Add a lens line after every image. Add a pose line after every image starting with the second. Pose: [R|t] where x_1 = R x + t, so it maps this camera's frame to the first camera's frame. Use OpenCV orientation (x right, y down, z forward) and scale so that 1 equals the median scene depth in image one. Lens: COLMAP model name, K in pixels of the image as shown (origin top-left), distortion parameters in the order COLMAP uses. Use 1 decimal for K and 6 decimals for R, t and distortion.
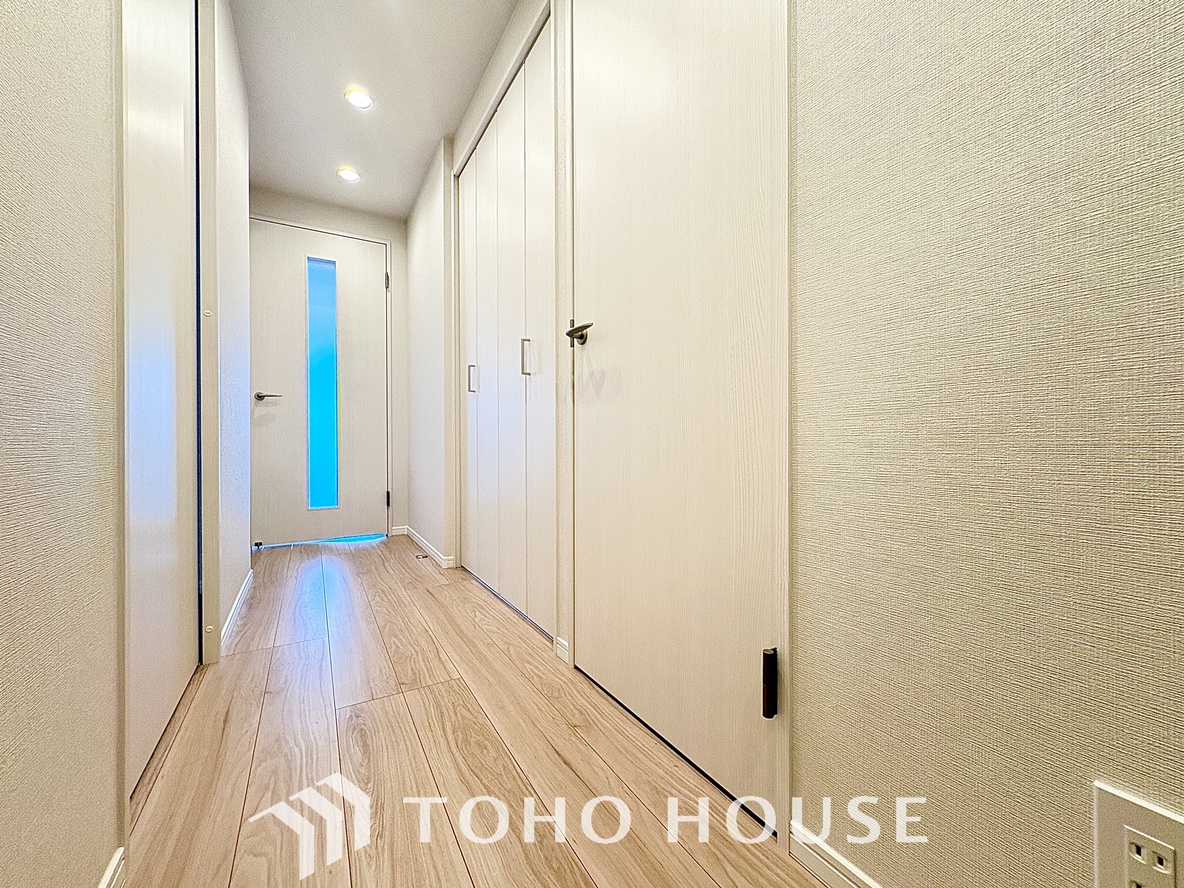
lens RADIAL K [[472.5, 0, 592.0], [0, 472.5, 444.0], [0, 0, 1]] dist [-0.001880, 0.000218]
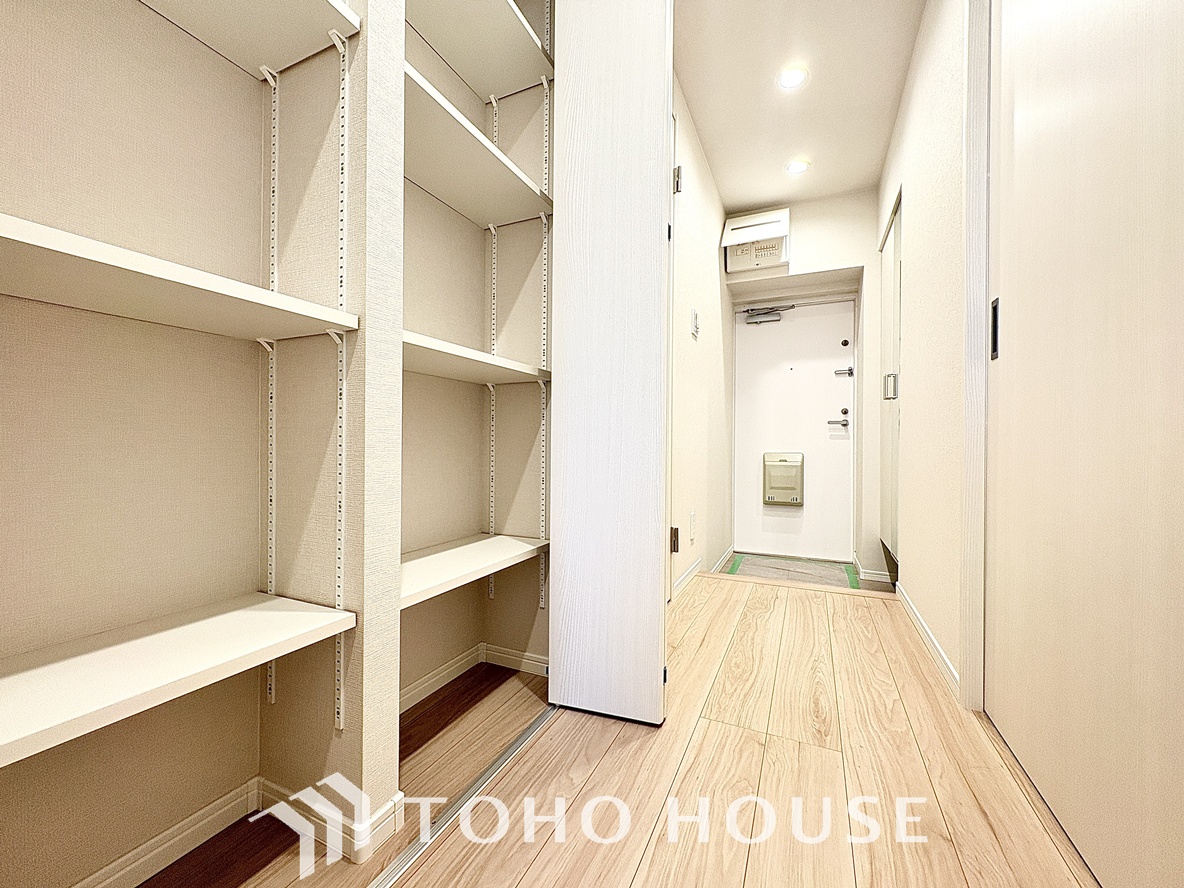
lens RADIAL K [[472.5, 0, 592.0], [0, 472.5, 444.0], [0, 0, 1]] dist [-0.001880, 0.000218]
pose [[-0.566623, 0.000346, 0.823977, -1.089172], [-0.004193, 0.999986, -0.003303, -0.012865], [-0.823967, -0.005327, -0.566613, 2.045717]]
